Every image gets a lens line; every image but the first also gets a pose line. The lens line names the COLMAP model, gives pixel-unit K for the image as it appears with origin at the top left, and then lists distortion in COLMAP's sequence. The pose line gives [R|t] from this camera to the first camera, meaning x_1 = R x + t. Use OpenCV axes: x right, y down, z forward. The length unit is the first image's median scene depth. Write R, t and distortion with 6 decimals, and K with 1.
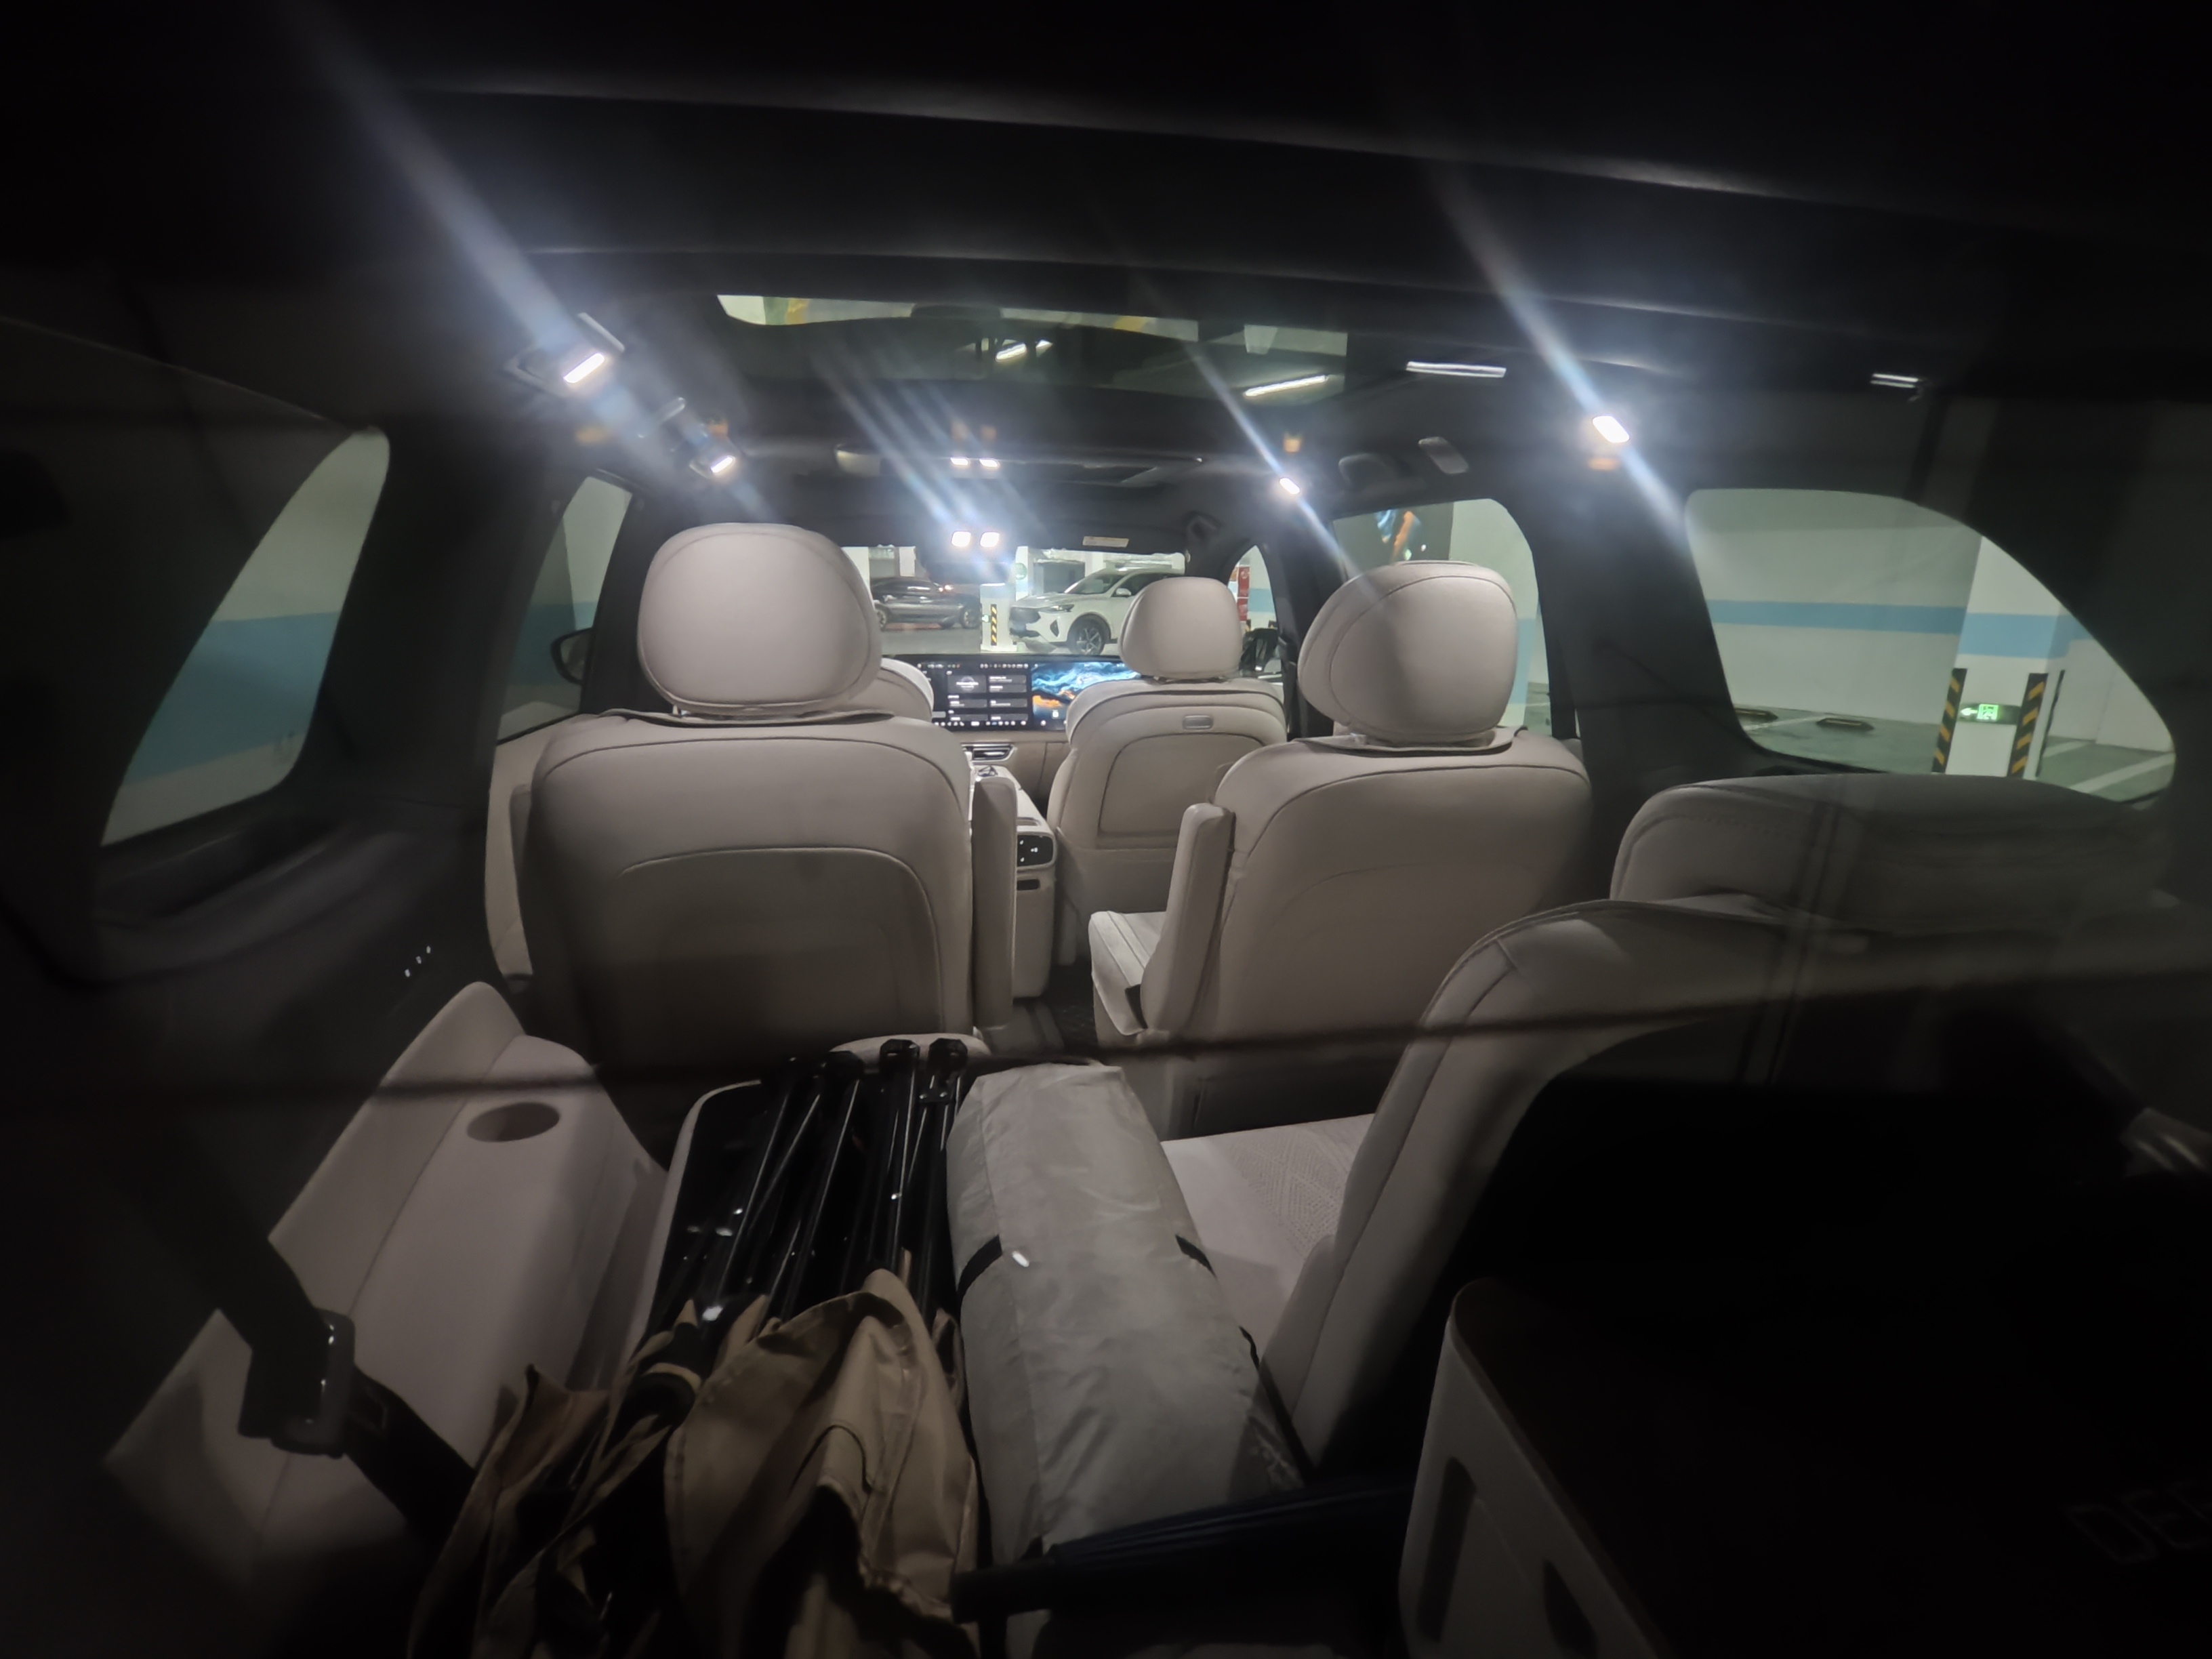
lens RADIAL K [[1040.7, 0, 1106.0], [0, 1040.7, 829.5], [0, 0, 1]] dist [0.000689, 0.000526]
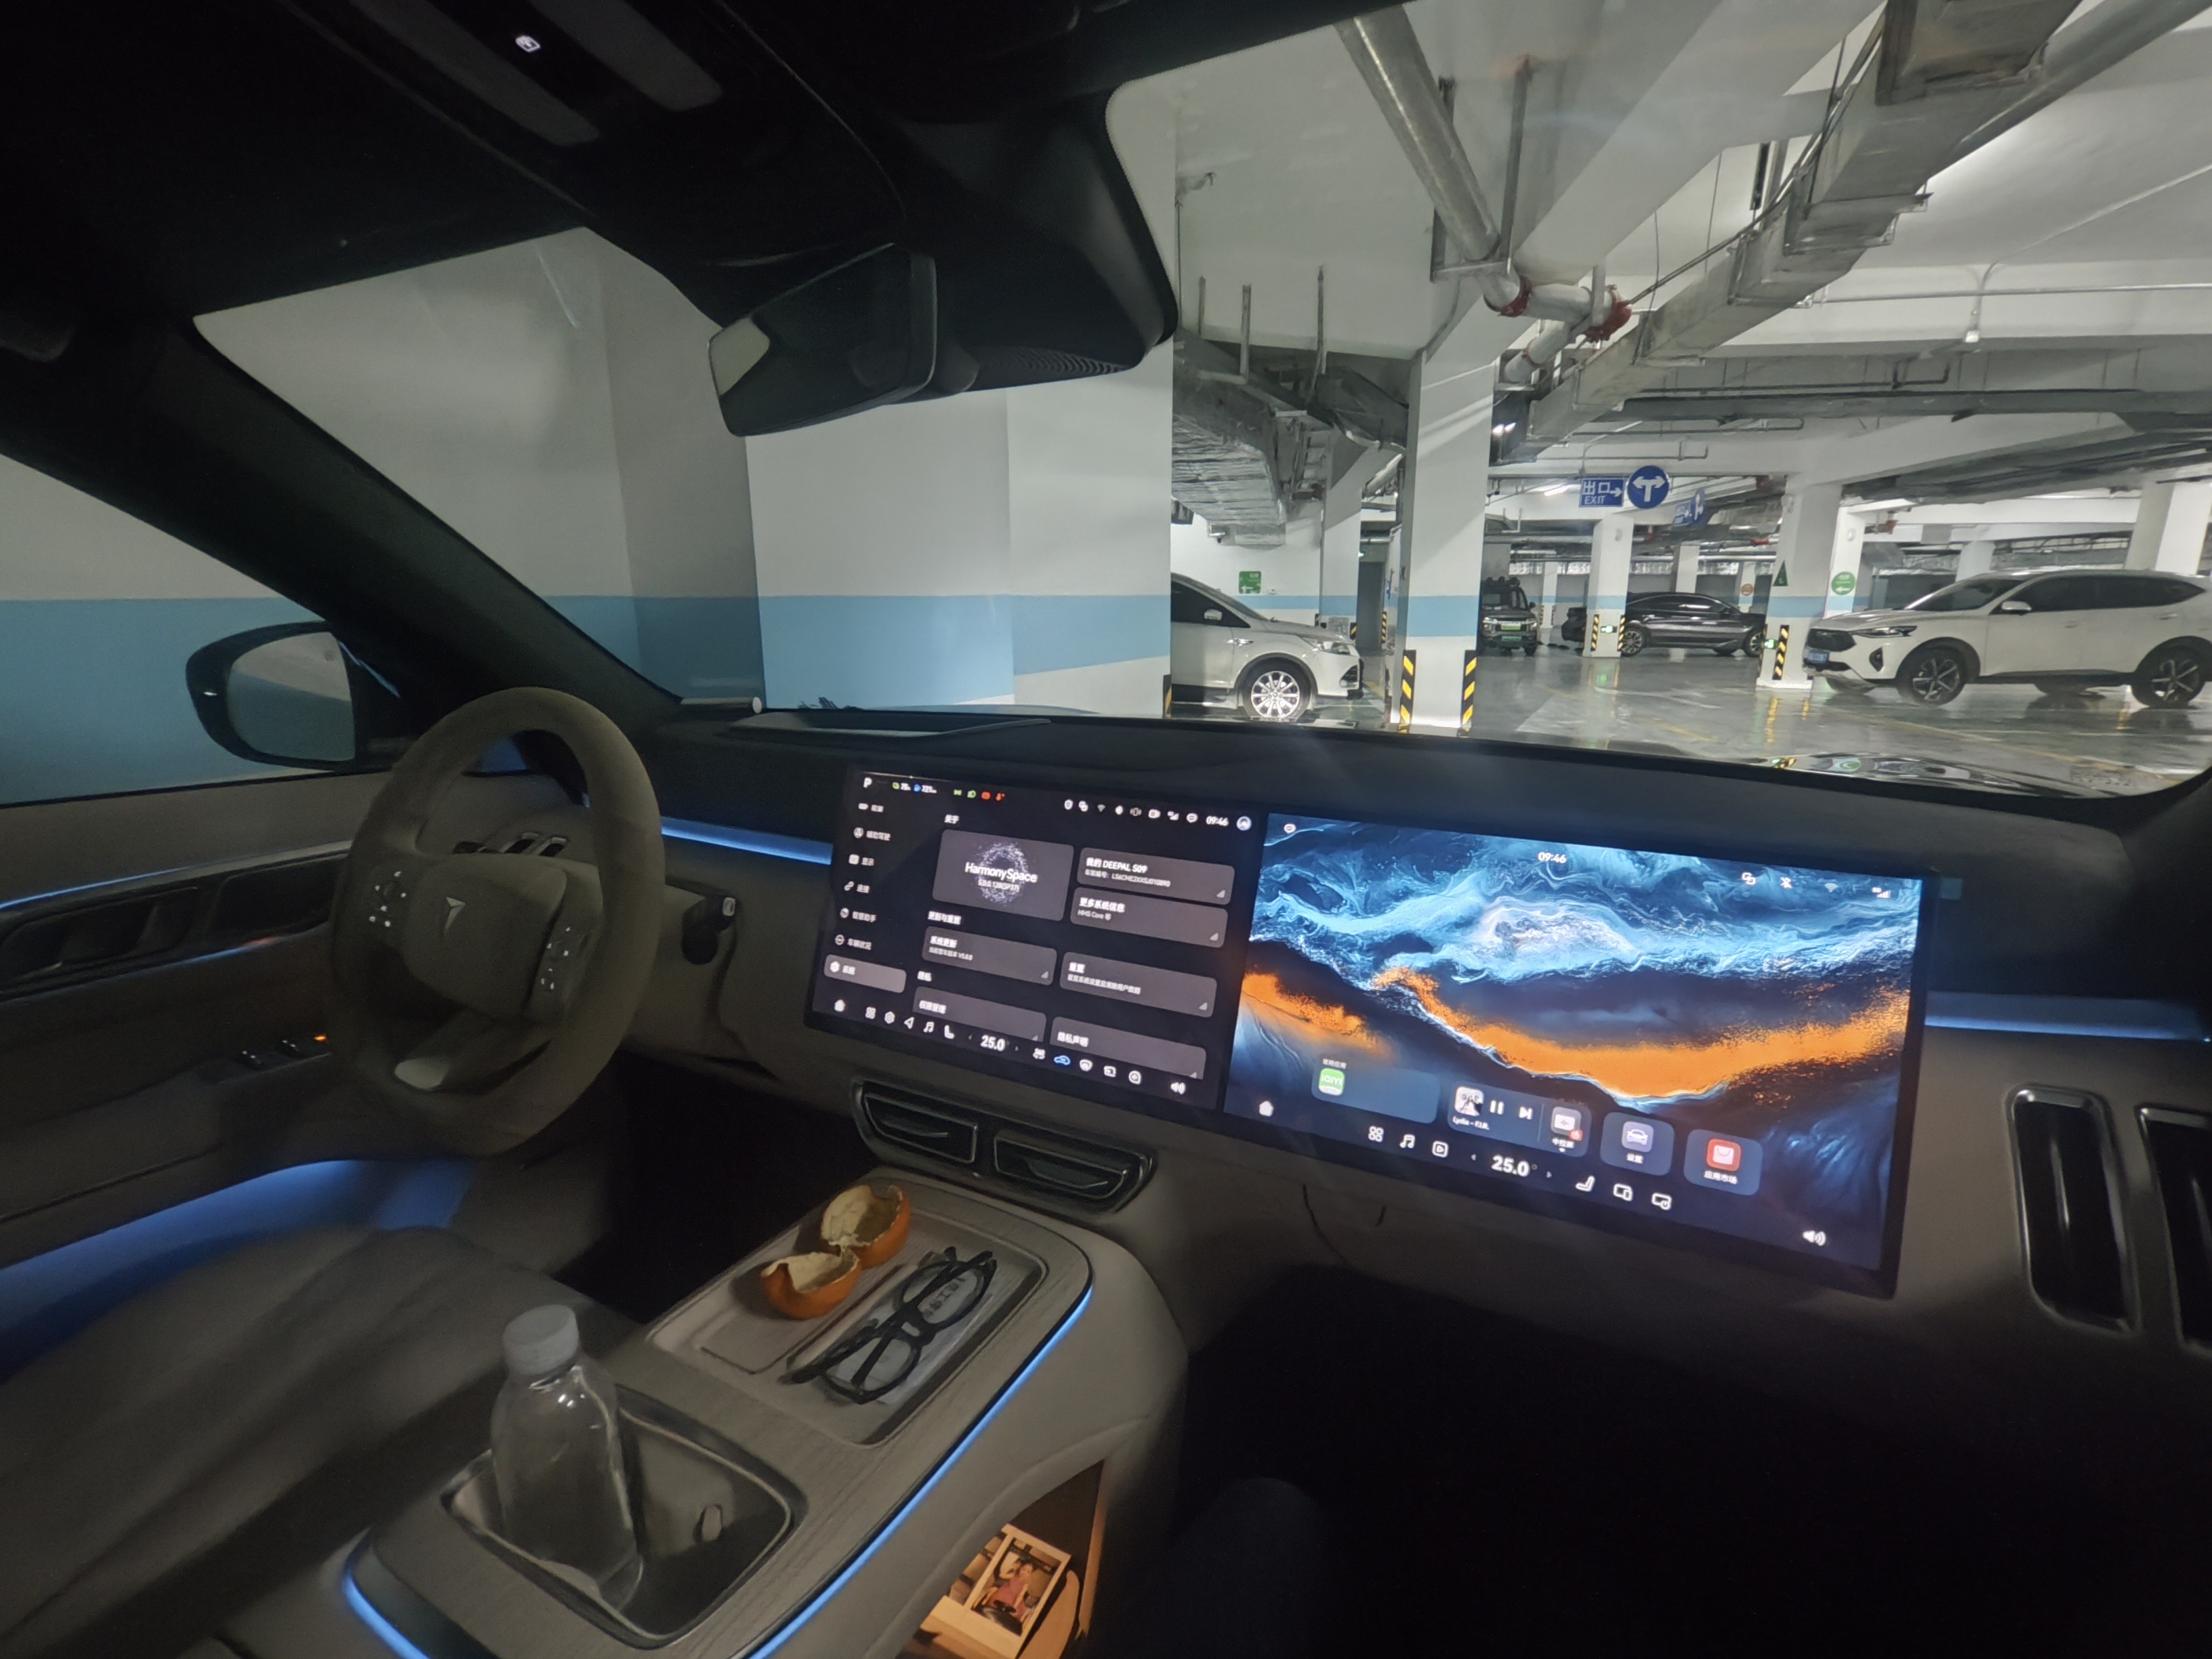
lens RADIAL K [[1040.7, 0, 1106.0], [0, 1040.7, 829.5], [0, 0, 1]] dist [0.000689, 0.000526]
pose [[0.767252, 0.131712, -0.627675, 0.035857], [-0.144415, 0.989031, 0.031011, -0.150870], [0.624875, 0.066852, 0.777858, 0.770384]]
